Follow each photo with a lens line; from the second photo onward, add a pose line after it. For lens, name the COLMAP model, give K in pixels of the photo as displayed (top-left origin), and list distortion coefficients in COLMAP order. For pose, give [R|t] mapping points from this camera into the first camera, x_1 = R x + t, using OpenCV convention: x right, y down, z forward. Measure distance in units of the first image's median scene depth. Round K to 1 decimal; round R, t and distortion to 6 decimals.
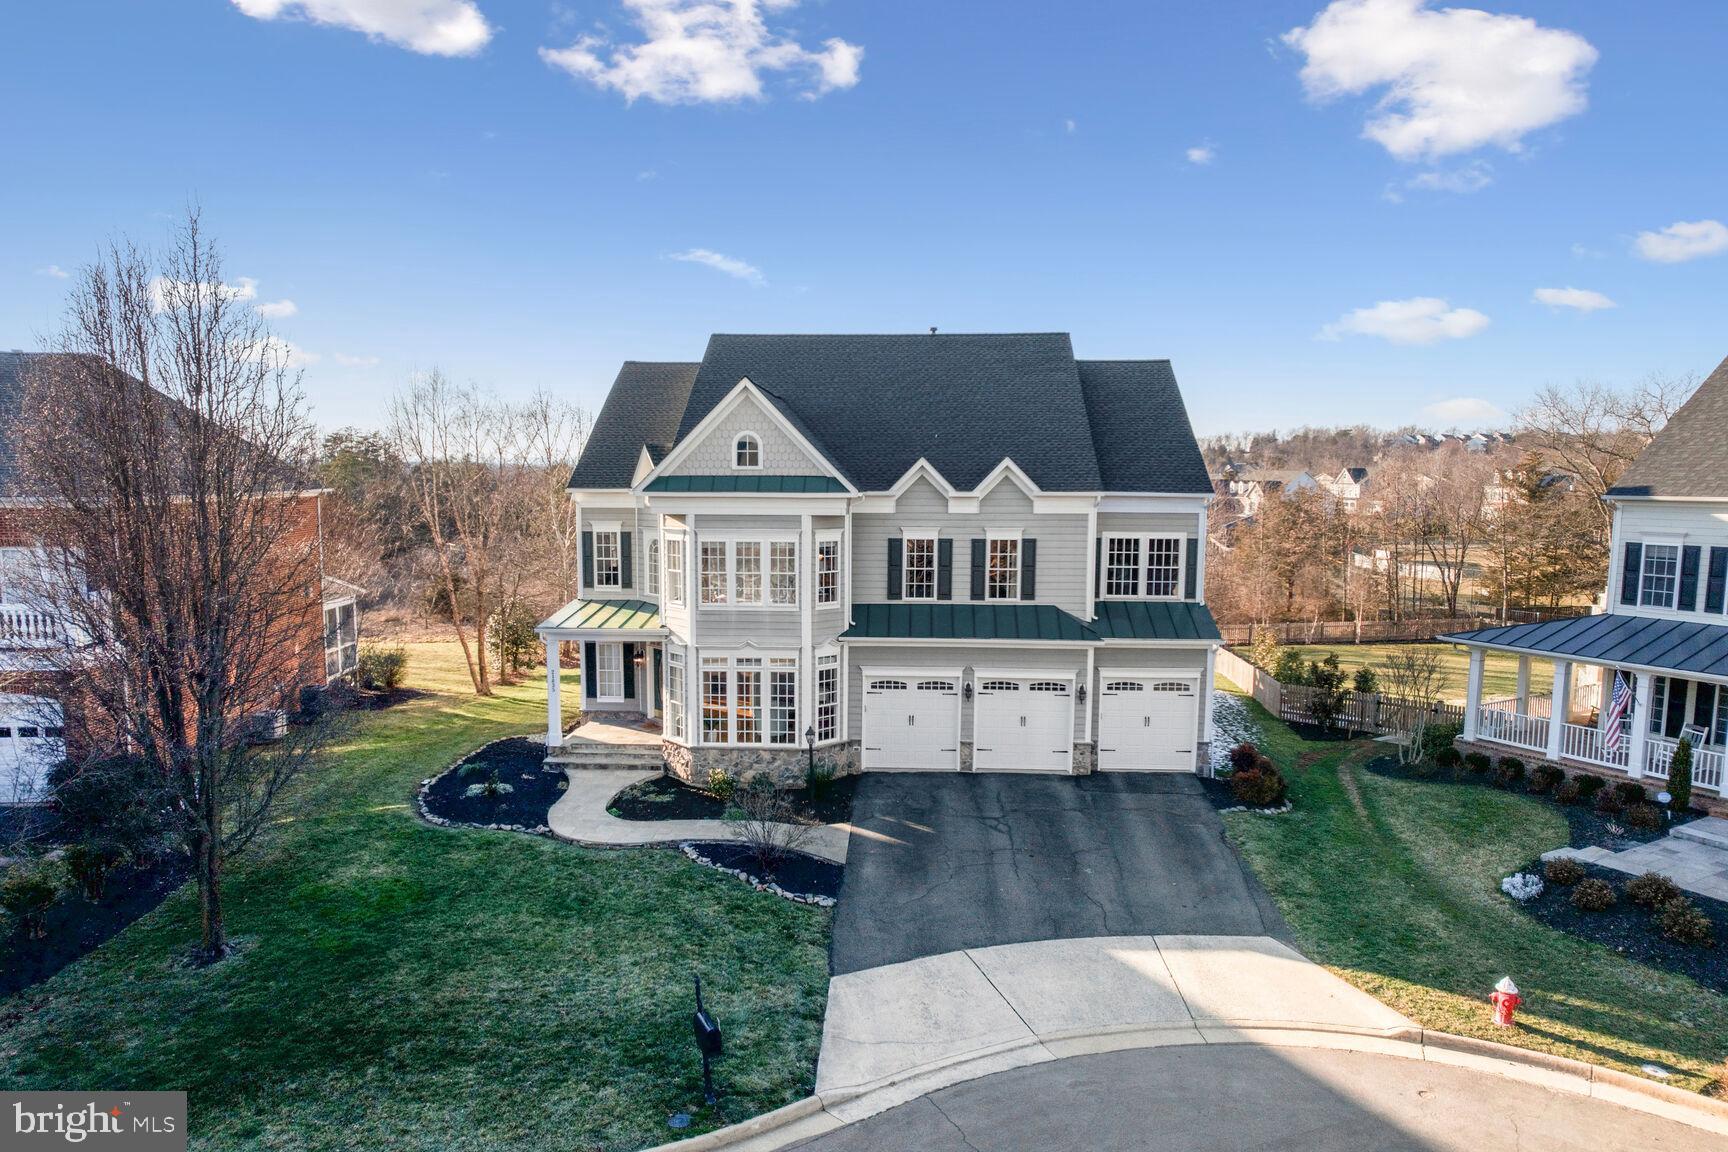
lens RADIAL K [[1118.7, 0, 866.7], [0, 1118.7, 605.5], [0, 0, 1]] dist [-0.041316, 0.029146]
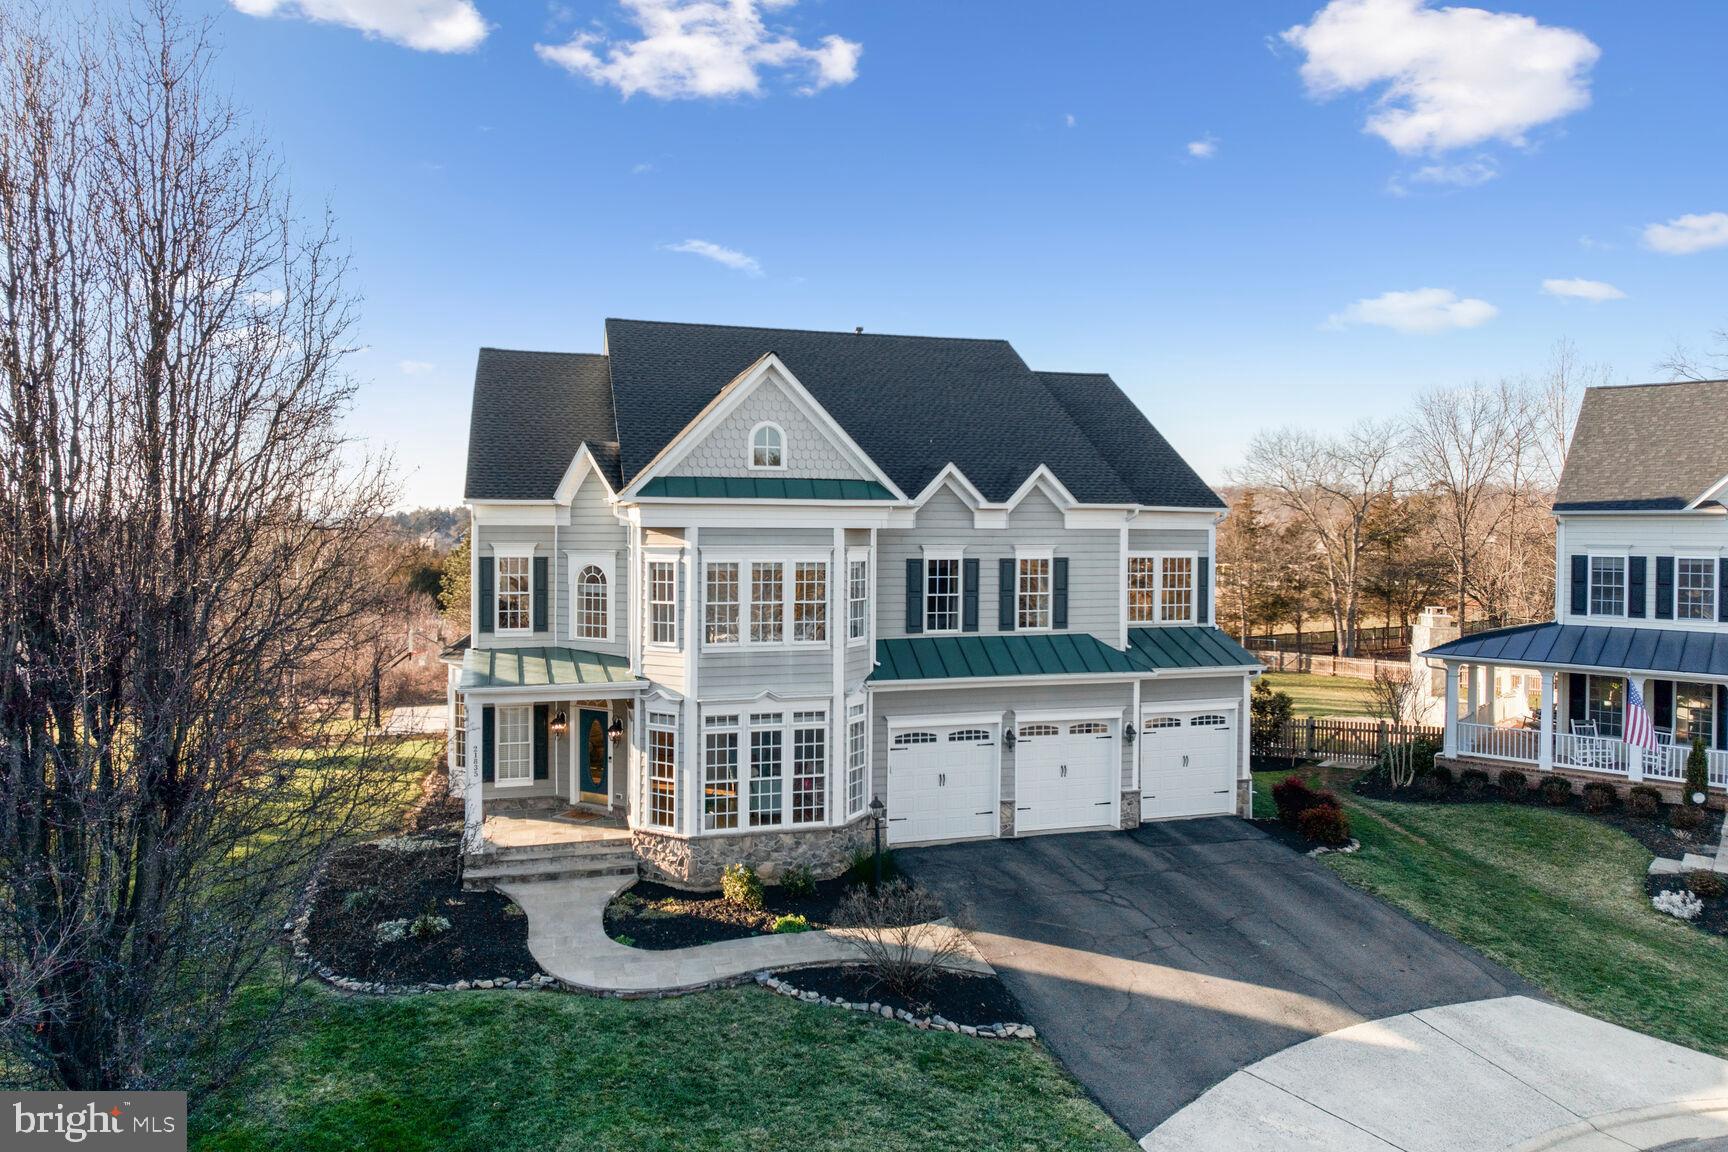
lens RADIAL K [[1118.7, 0, 864.0], [0, 1118.7, 546.6], [0, 0, 1]] dist [-0.041316, 0.029146]
pose [[0.940538, -0.004096, 0.339663, -0.300788], [0.038634, 0.994729, -0.094985, 0.008360], [-0.337483, 0.102460, 0.935739, 0.242794]]
